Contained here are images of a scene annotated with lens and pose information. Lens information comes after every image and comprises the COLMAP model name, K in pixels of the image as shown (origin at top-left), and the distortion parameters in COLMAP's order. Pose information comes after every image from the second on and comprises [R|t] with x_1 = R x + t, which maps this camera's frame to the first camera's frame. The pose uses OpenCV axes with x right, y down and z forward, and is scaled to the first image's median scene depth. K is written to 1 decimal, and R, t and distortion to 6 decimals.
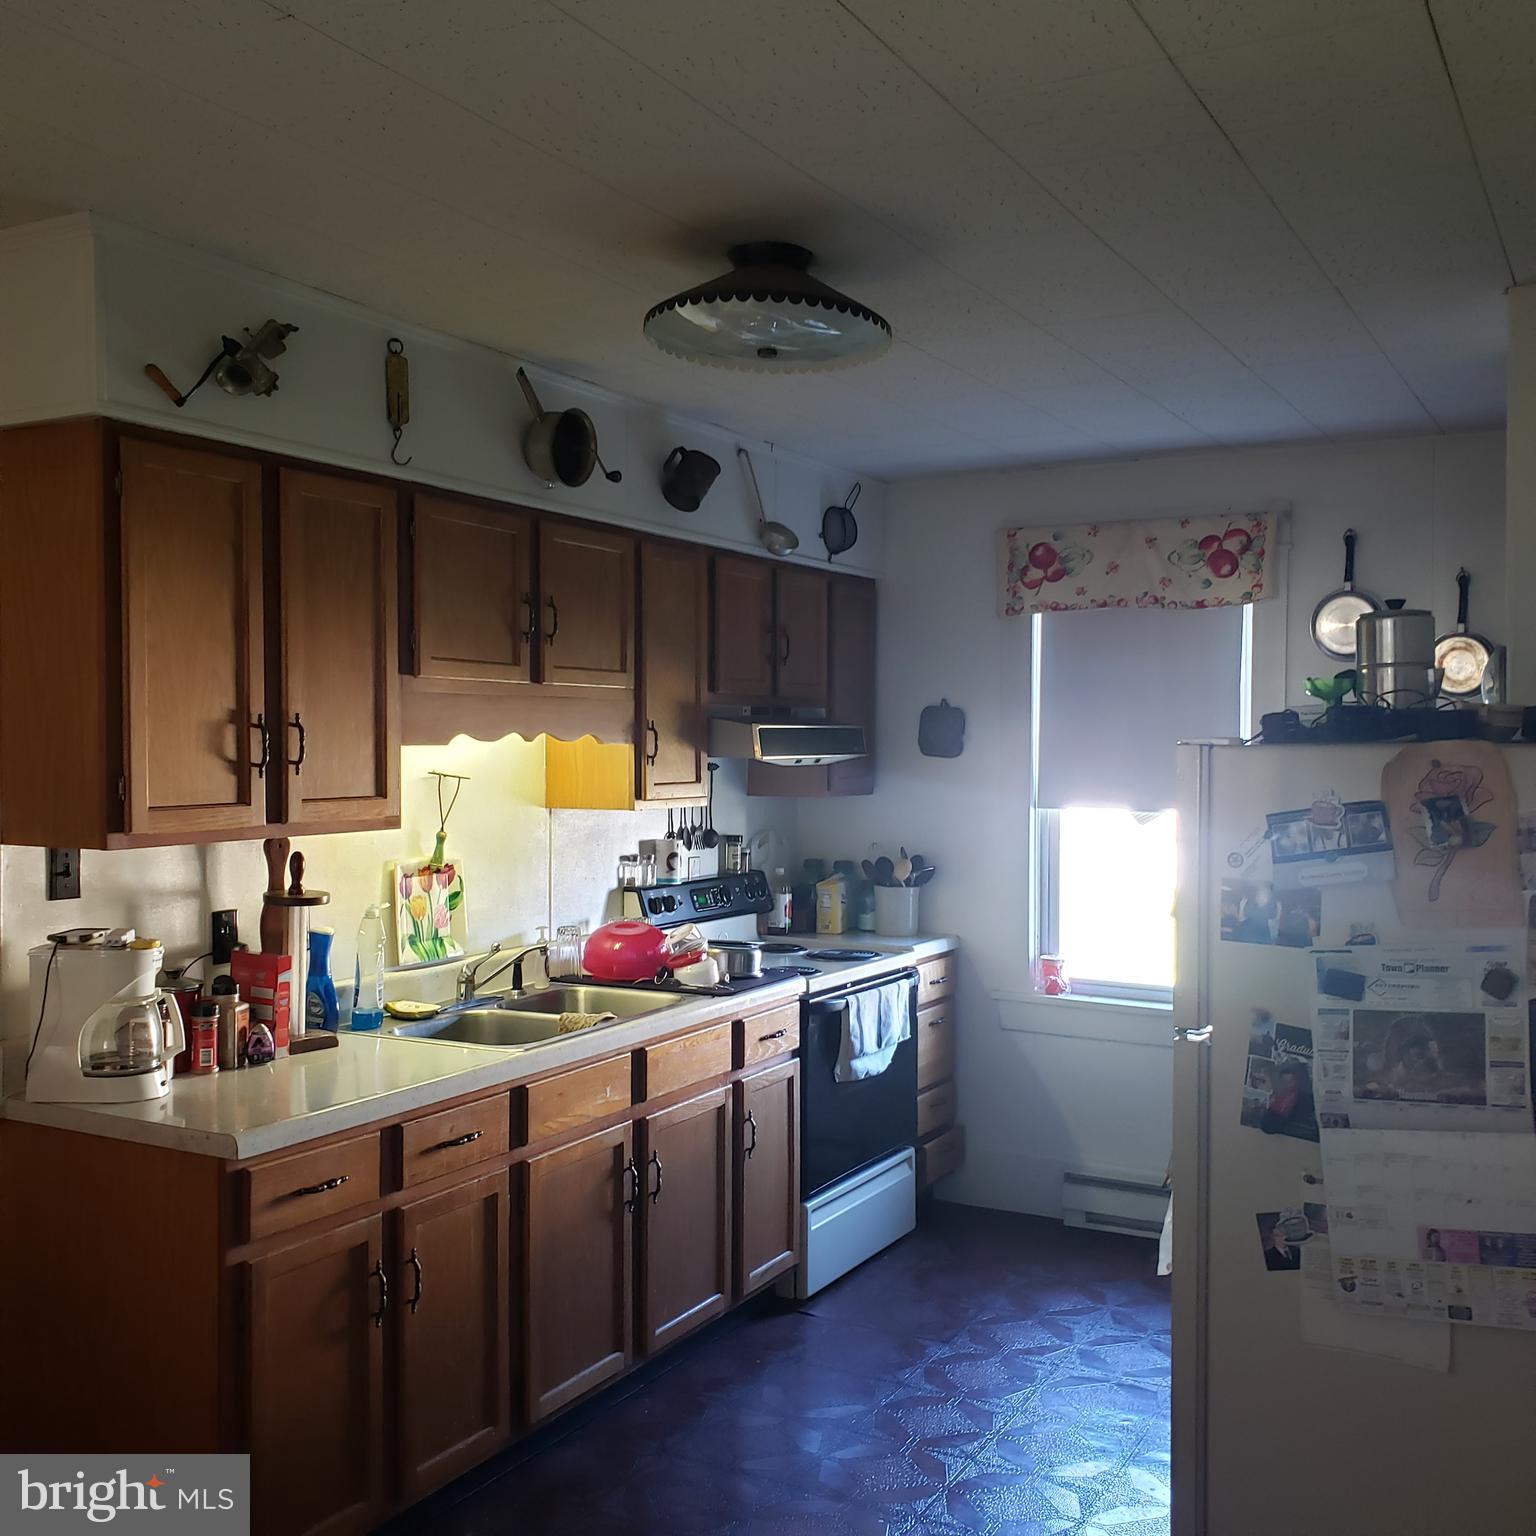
lens RADIAL K [[1616.2, 0, 788.6], [0, 1616.2, 768.6], [0, 0, 1]] dist [0.260912, -0.832625]
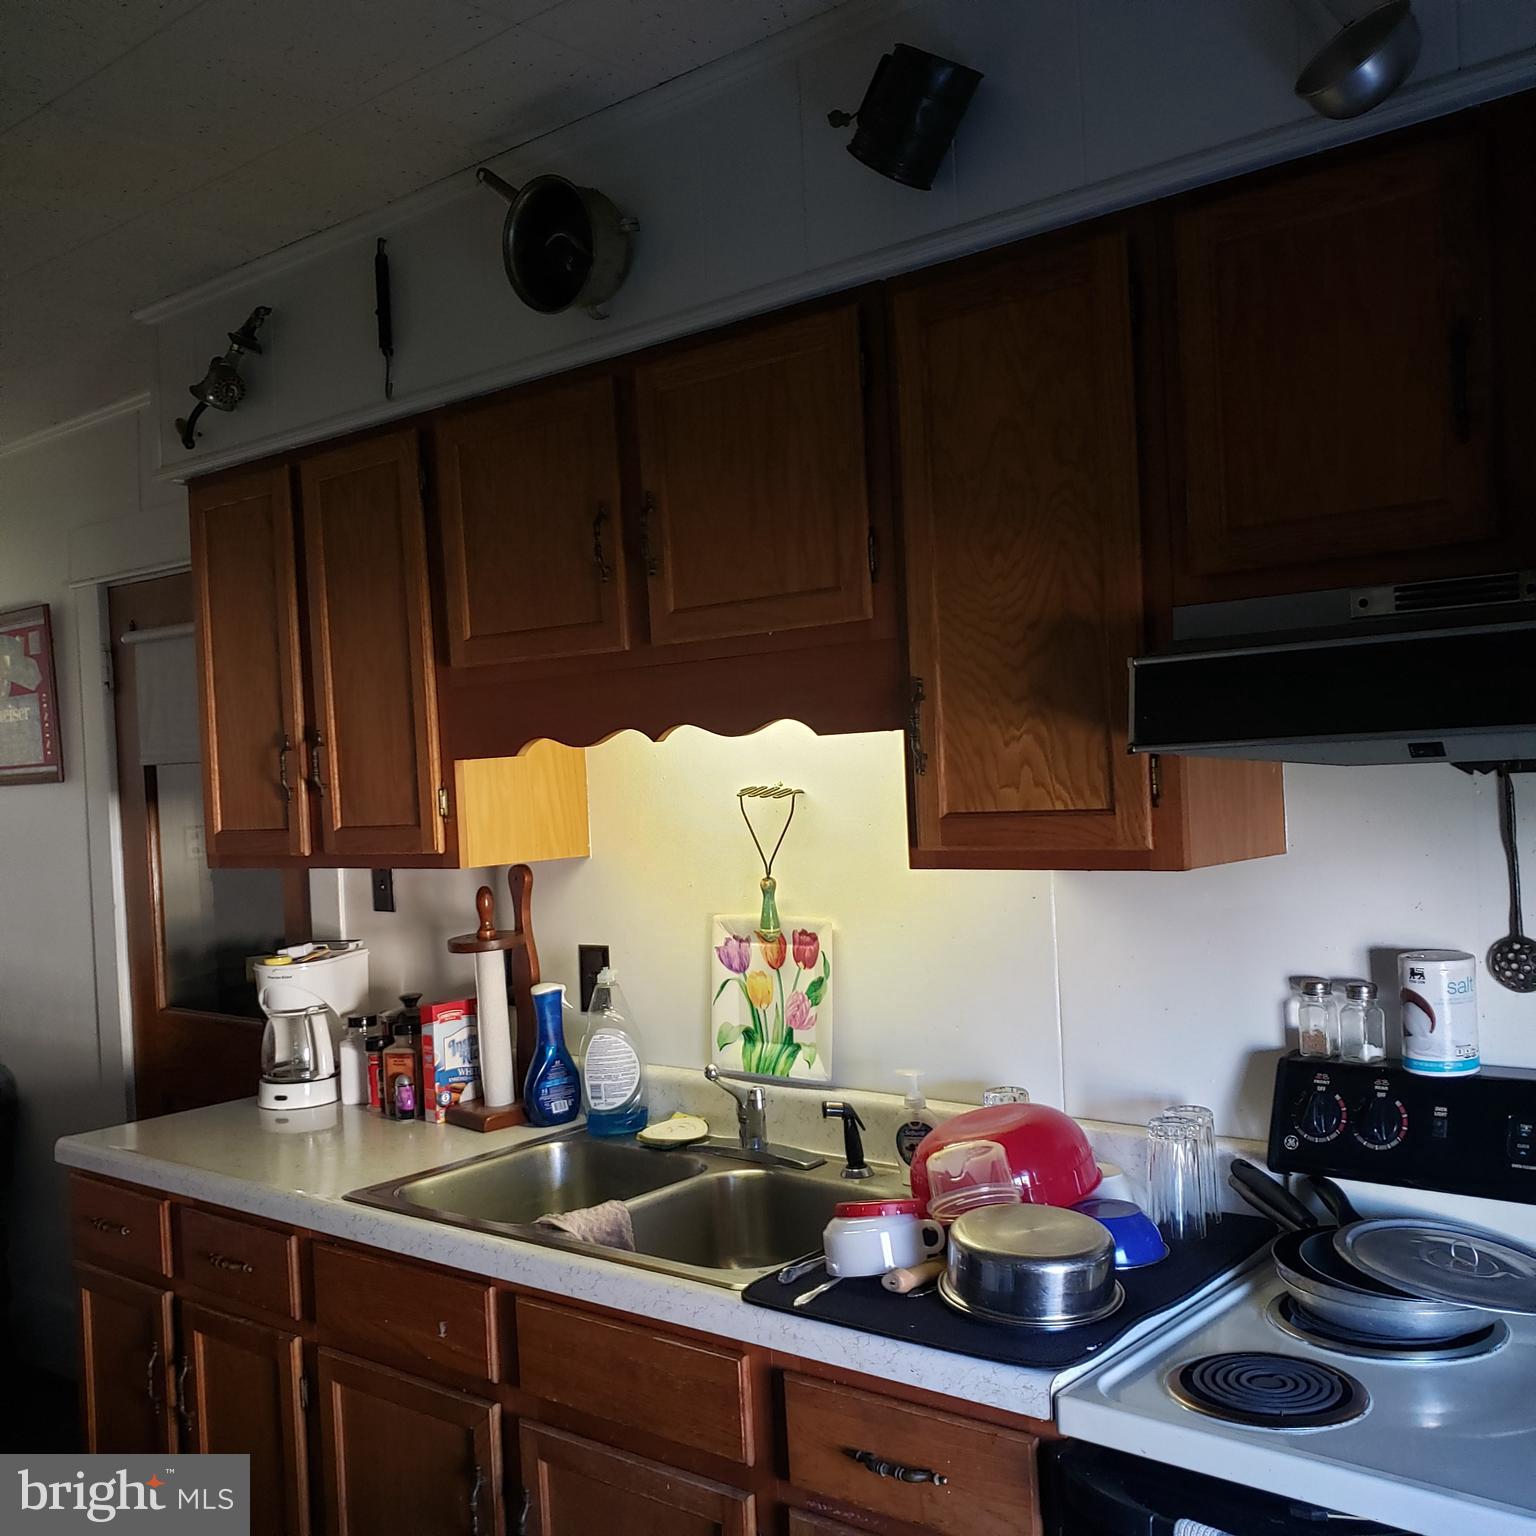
lens RADIAL K [[1600.6, 0, 797.4], [0, 1600.6, 760.9], [0, 0, 1]] dist [0.146033, -0.305915]
pose [[-0.196695, 0.009003, -0.980423, 0.411366], [0.029694, 0.999554, 0.003221, -0.009803], [0.980015, -0.028479, -0.196875, 1.146971]]
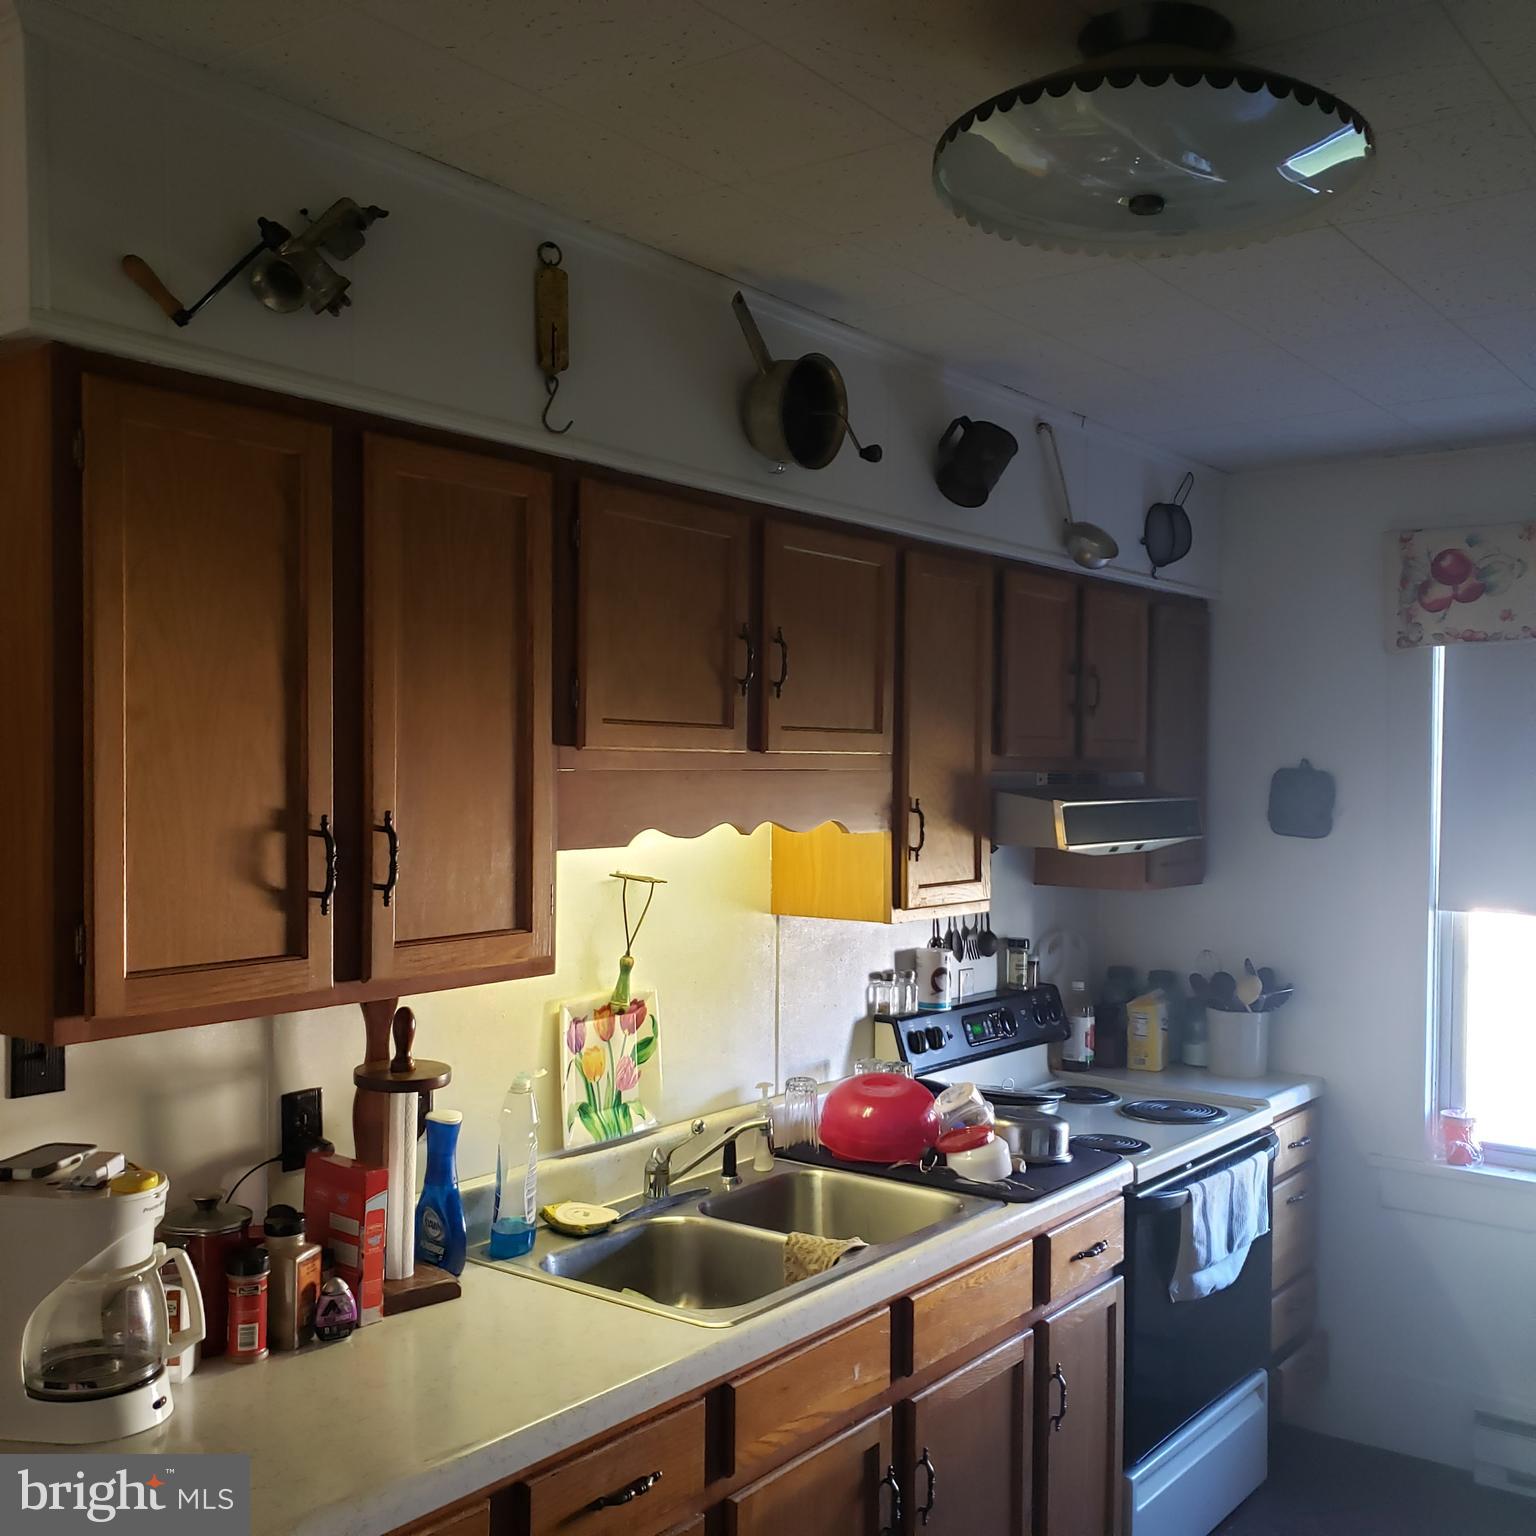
lens RADIAL K [[1600.6, 0, 797.4], [0, 1600.6, 760.9], [0, 0, 1]] dist [0.146033, -0.305915]
pose [[0.989717, 0.005600, -0.142928, -0.038124], [-0.008815, 0.999722, -0.021876, -0.032709], [0.142766, 0.022911, 0.989491, 0.312922]]
